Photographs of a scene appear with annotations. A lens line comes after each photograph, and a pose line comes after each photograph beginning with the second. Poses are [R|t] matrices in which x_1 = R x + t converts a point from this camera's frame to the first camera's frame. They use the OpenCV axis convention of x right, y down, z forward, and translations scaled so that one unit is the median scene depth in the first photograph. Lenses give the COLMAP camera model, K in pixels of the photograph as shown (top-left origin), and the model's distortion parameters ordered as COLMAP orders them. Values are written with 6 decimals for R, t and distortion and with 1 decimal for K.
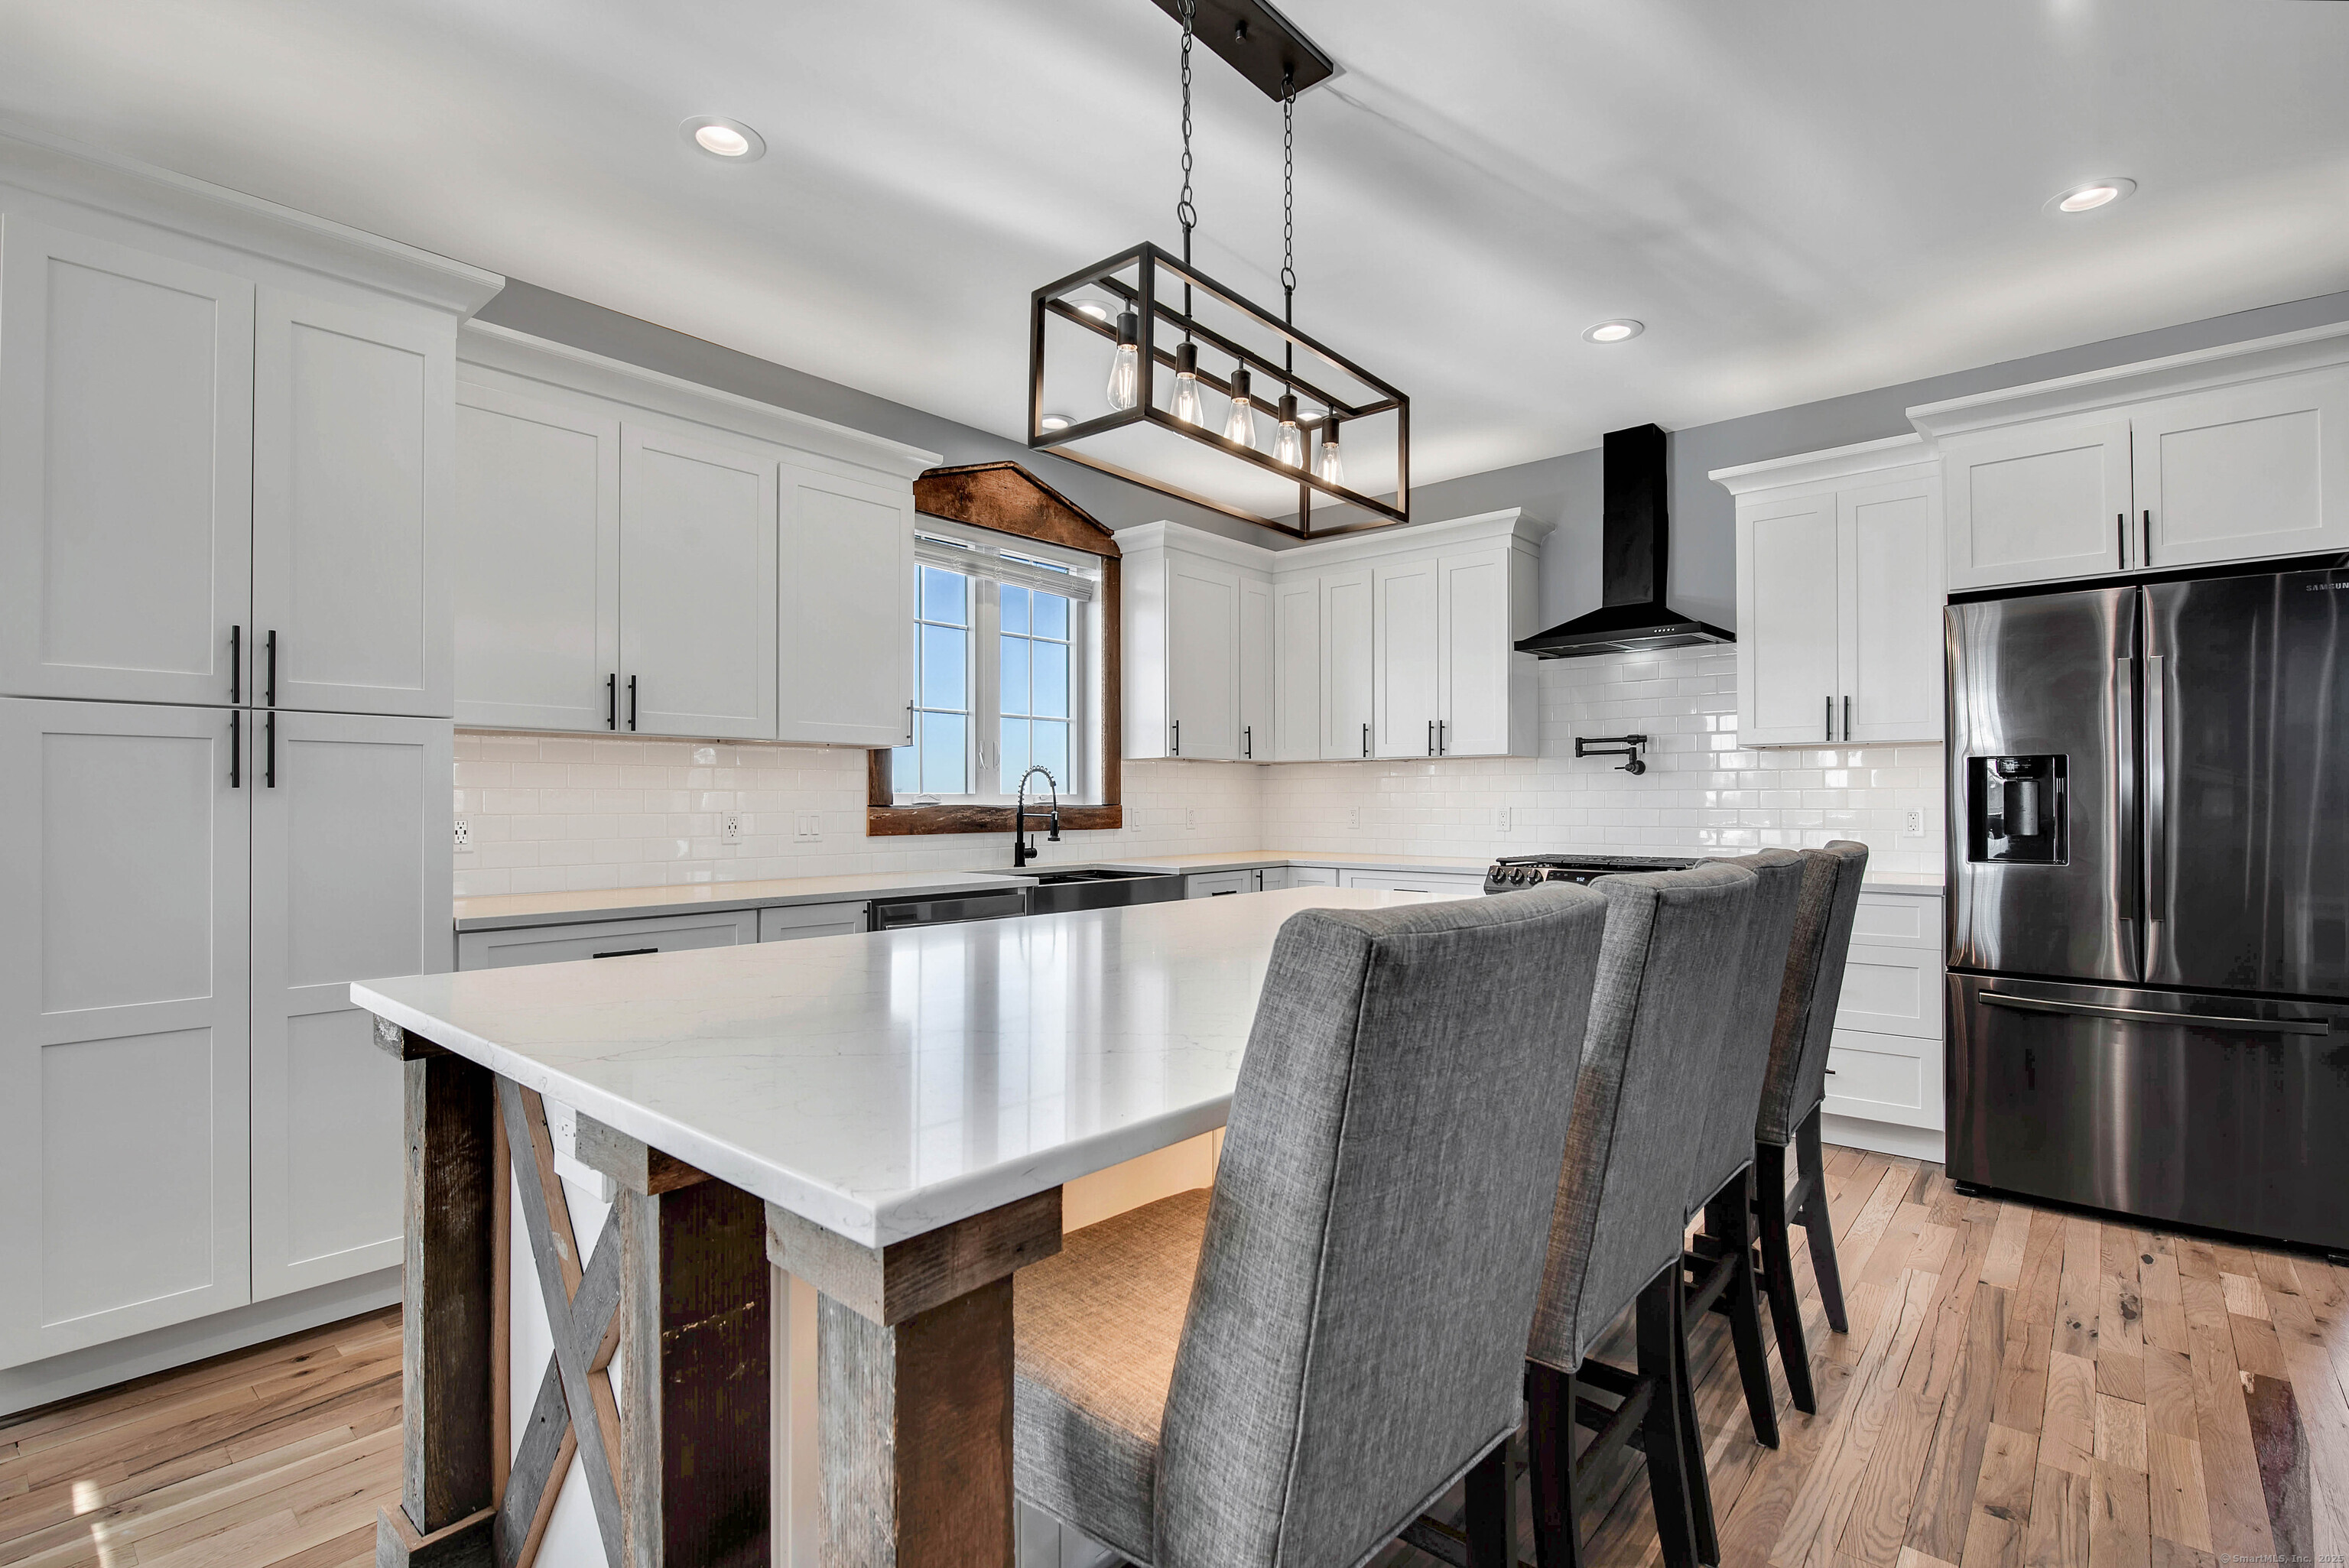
lens RADIAL K [[1122.0, 0, 1171.7], [0, 1122.0, 801.0], [0, 0, 1]] dist [0.042952, 0.000133]
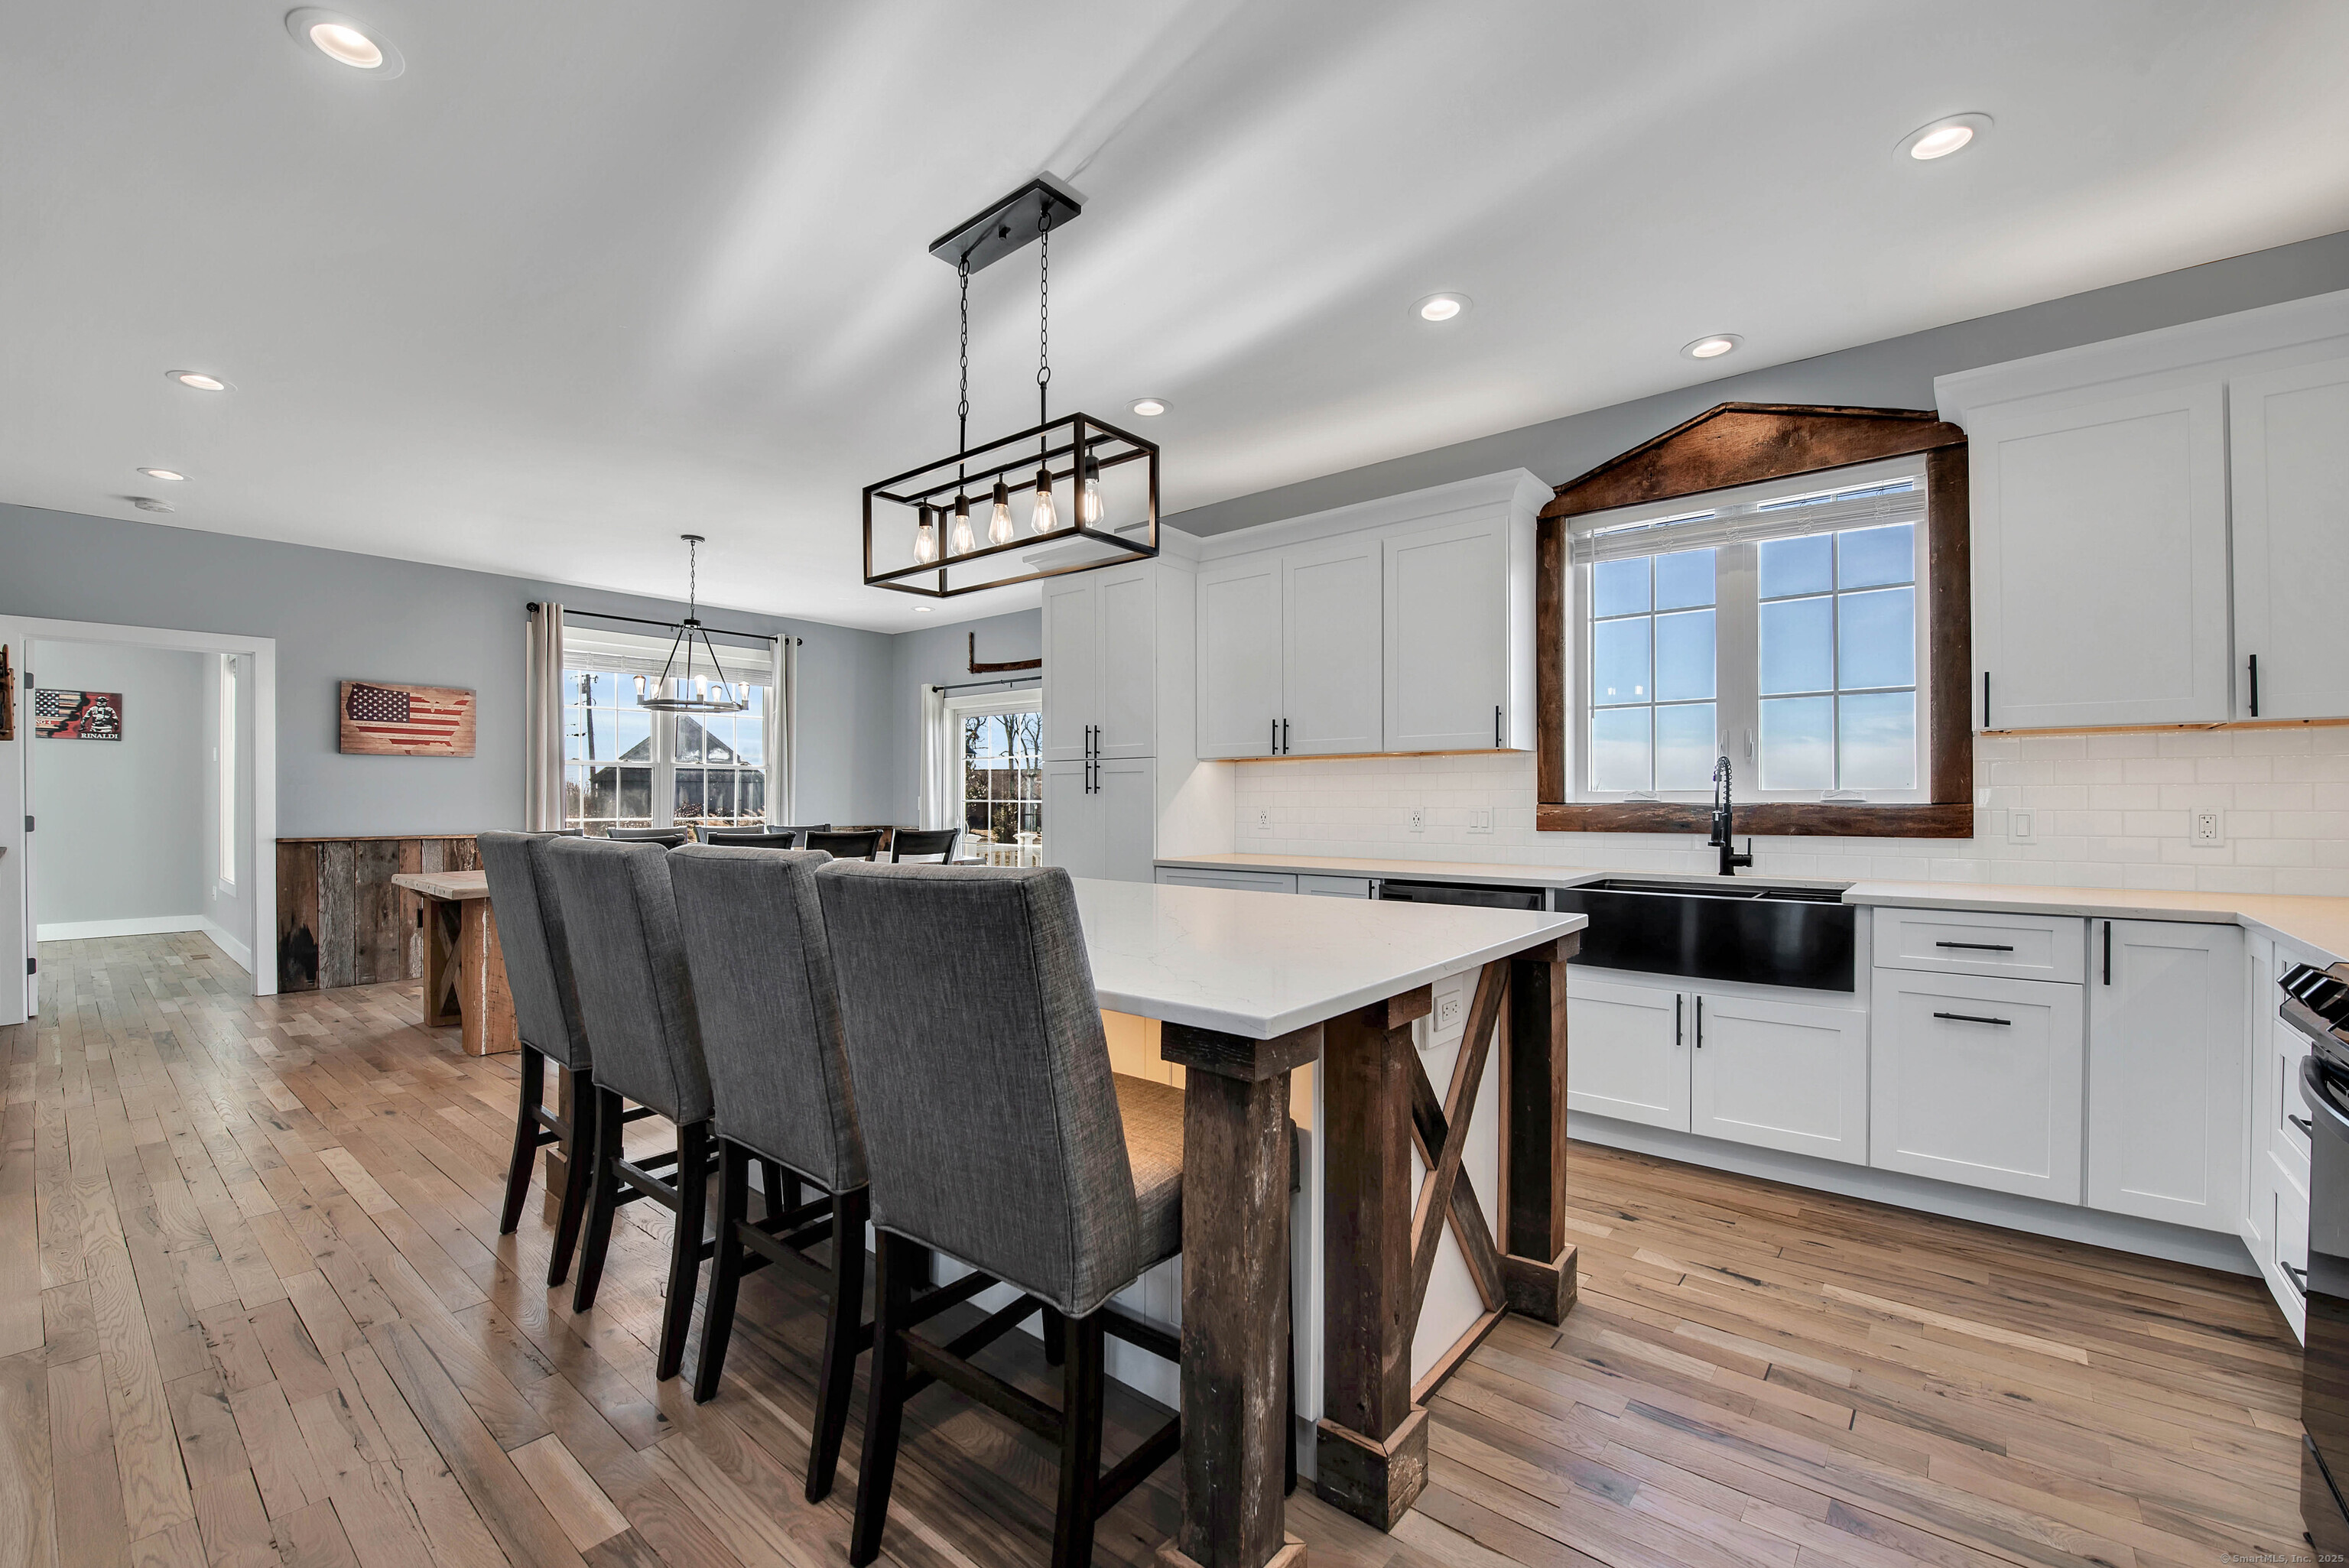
lens RADIAL K [[954.6, 0, 1172.3], [0, 954.6, 786.8], [0, 0, 1]] dist [-0.001856, -0.000434]
pose [[0.013343, -0.014682, -0.999803, 0.576542], [0.000574, 0.999892, -0.014676, 0.001757], [0.999911, -0.000378, 0.013350, 0.568744]]
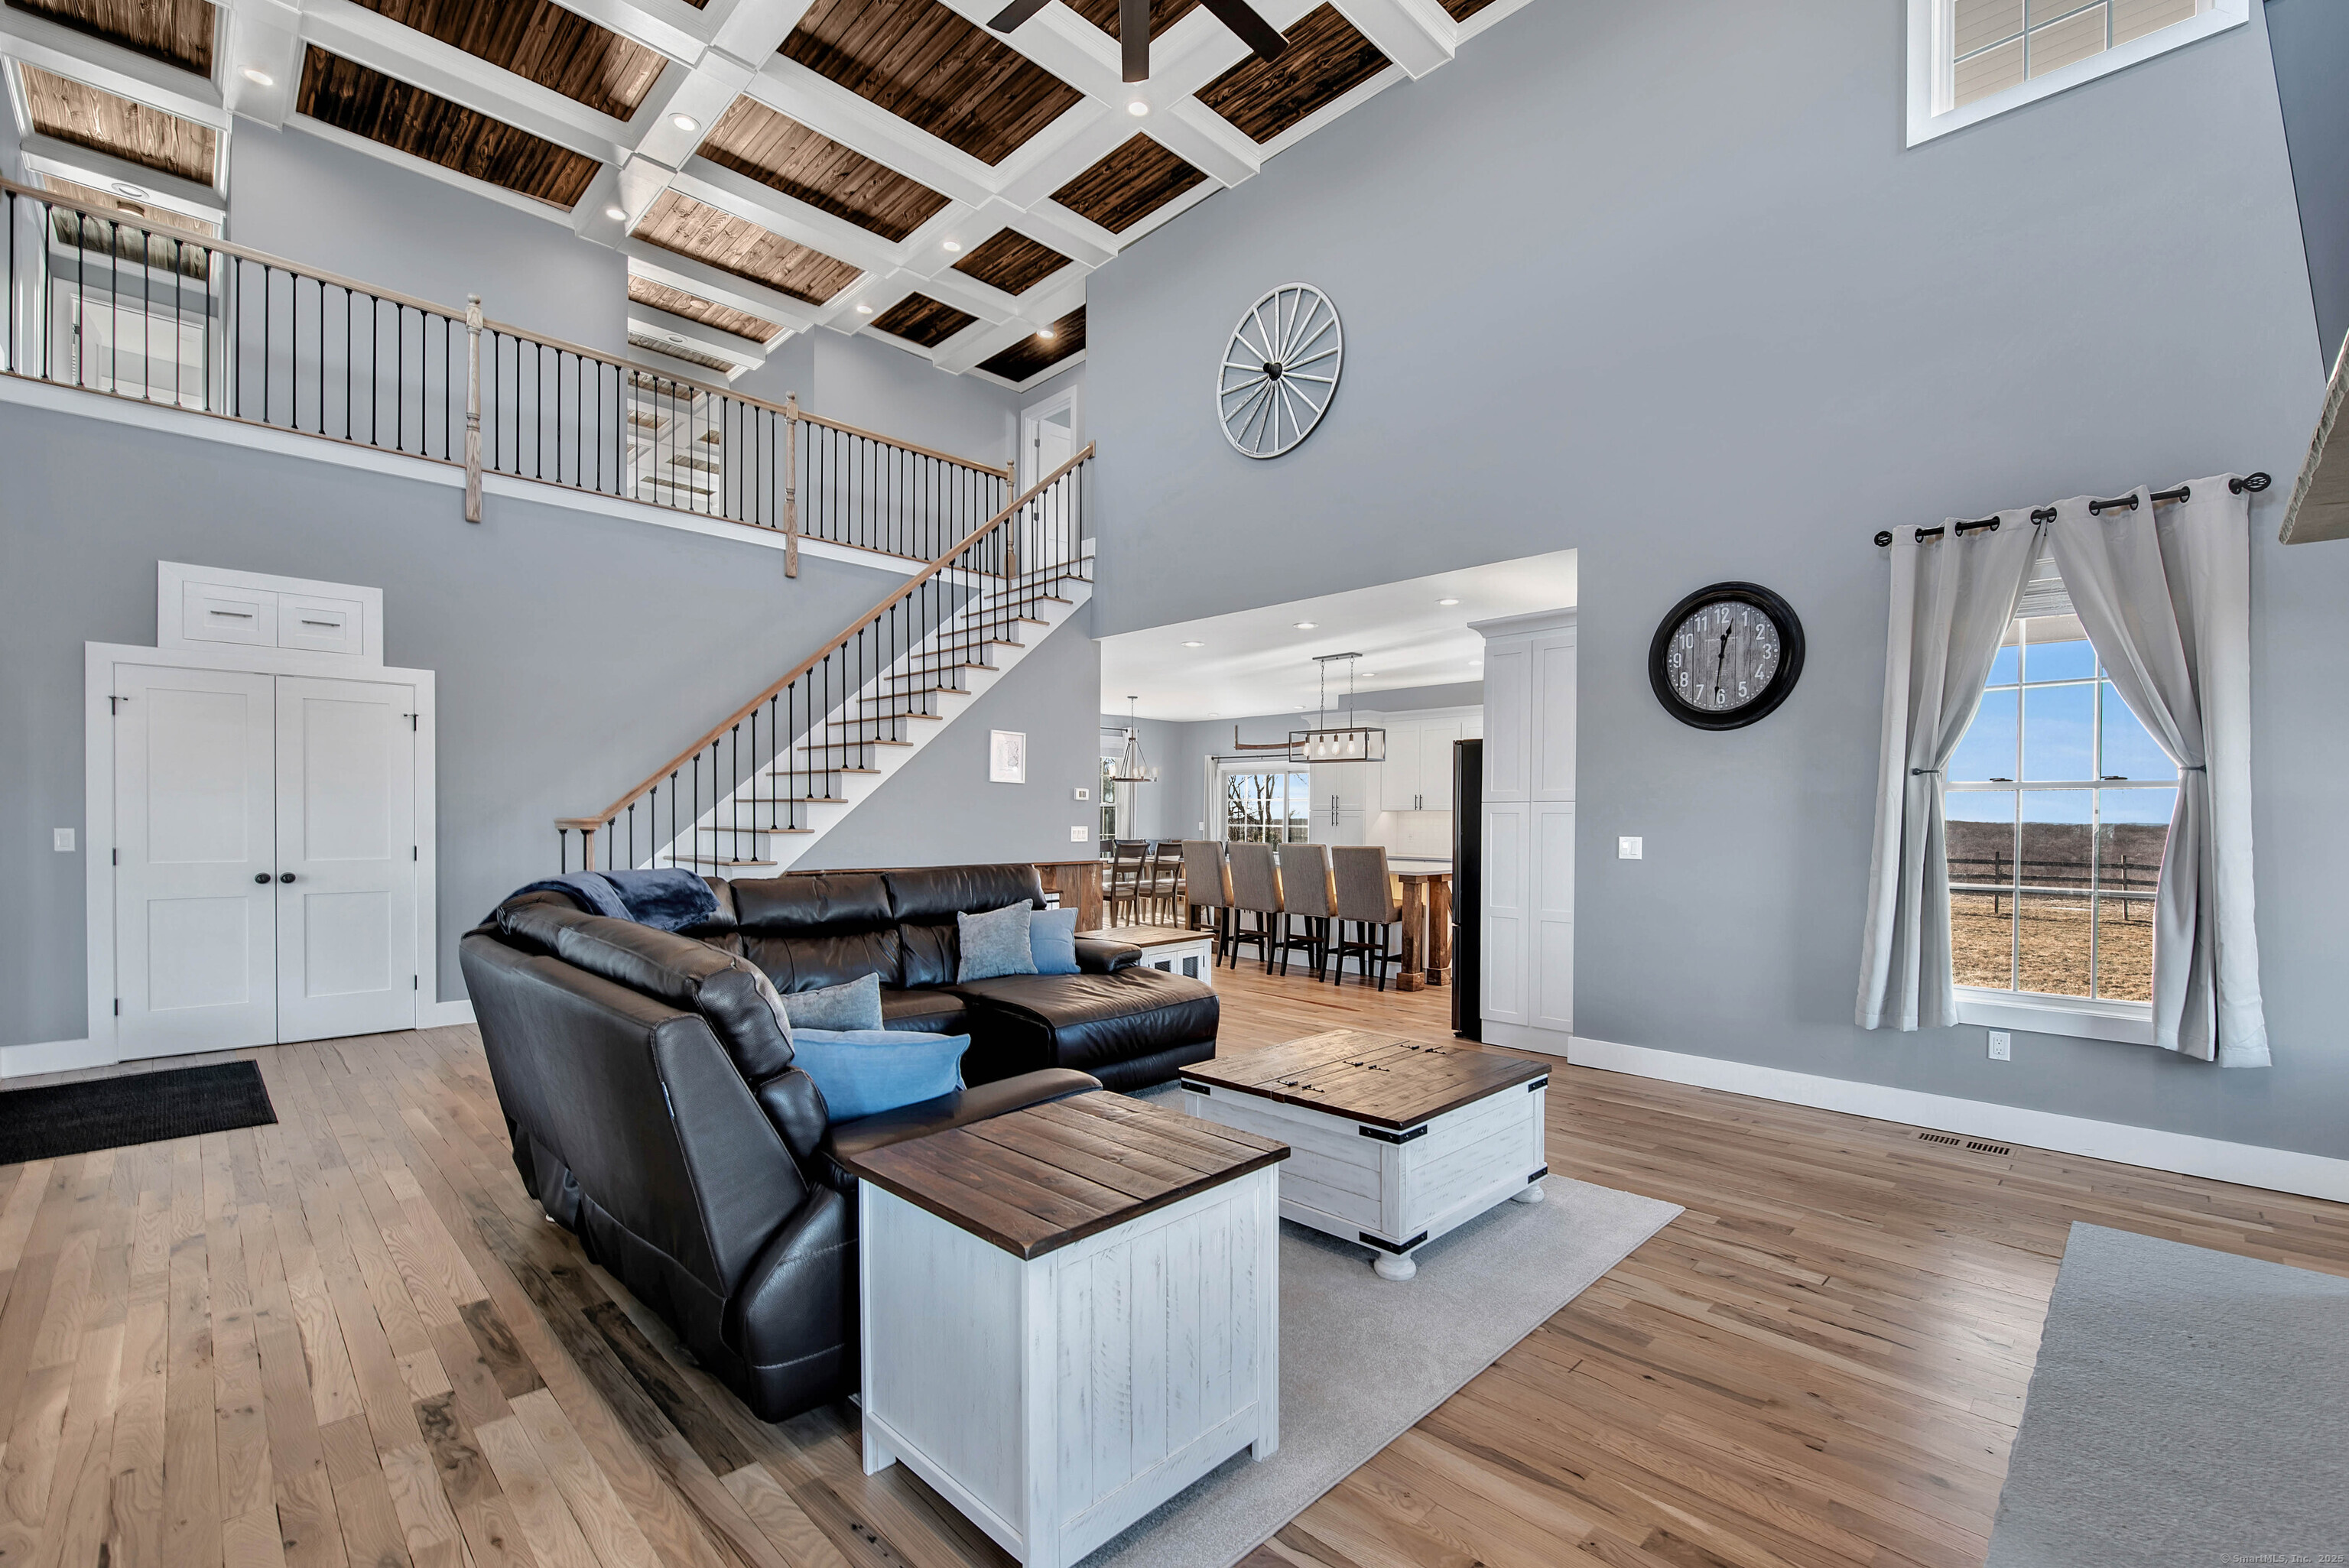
lens RADIAL K [[978.1, 0, 1229.4], [0, 978.1, 827.0], [0, 0, 1]] dist [-0.002018, -0.000395]
pose [[-0.065709, 0.012118, -0.997765, 1.853049], [-0.003954, 0.999915, 0.012405, -0.030344], [0.997831, 0.004760, -0.065655, 0.405035]]
